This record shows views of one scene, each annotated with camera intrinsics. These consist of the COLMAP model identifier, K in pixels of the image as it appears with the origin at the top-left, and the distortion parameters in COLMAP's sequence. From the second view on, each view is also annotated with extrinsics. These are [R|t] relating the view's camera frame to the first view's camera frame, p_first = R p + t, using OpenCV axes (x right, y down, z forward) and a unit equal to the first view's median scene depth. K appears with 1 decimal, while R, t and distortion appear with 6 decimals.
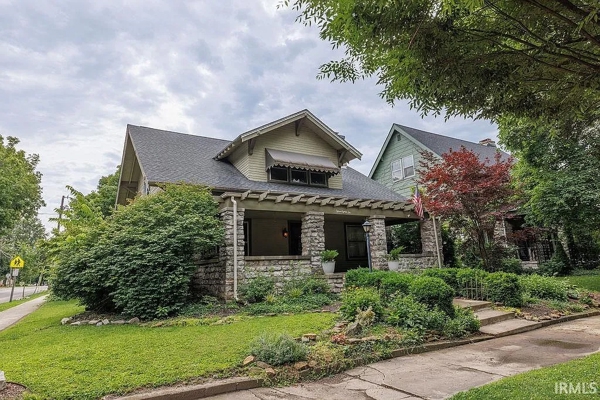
lens RADIAL K [[301.6, 0, 300.0], [0, 301.6, 200.0], [0, 0, 1]] dist [-0.000817, -0.000535]
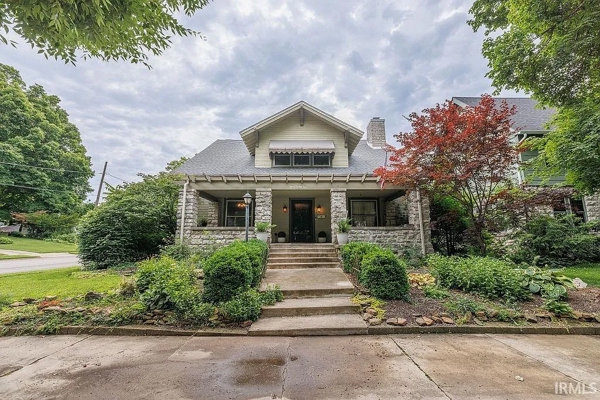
lens RADIAL K [[225.8, 0, 300.0], [0, 225.8, 200.0], [0, 0, 1]] dist [-0.000193, 0.000025]
pose [[0.897514, -0.042514, -0.438932, 0.541705], [0.068772, 0.996658, 0.044089, 0.054204], [0.435590, -0.069757, 0.897438, 0.301921]]
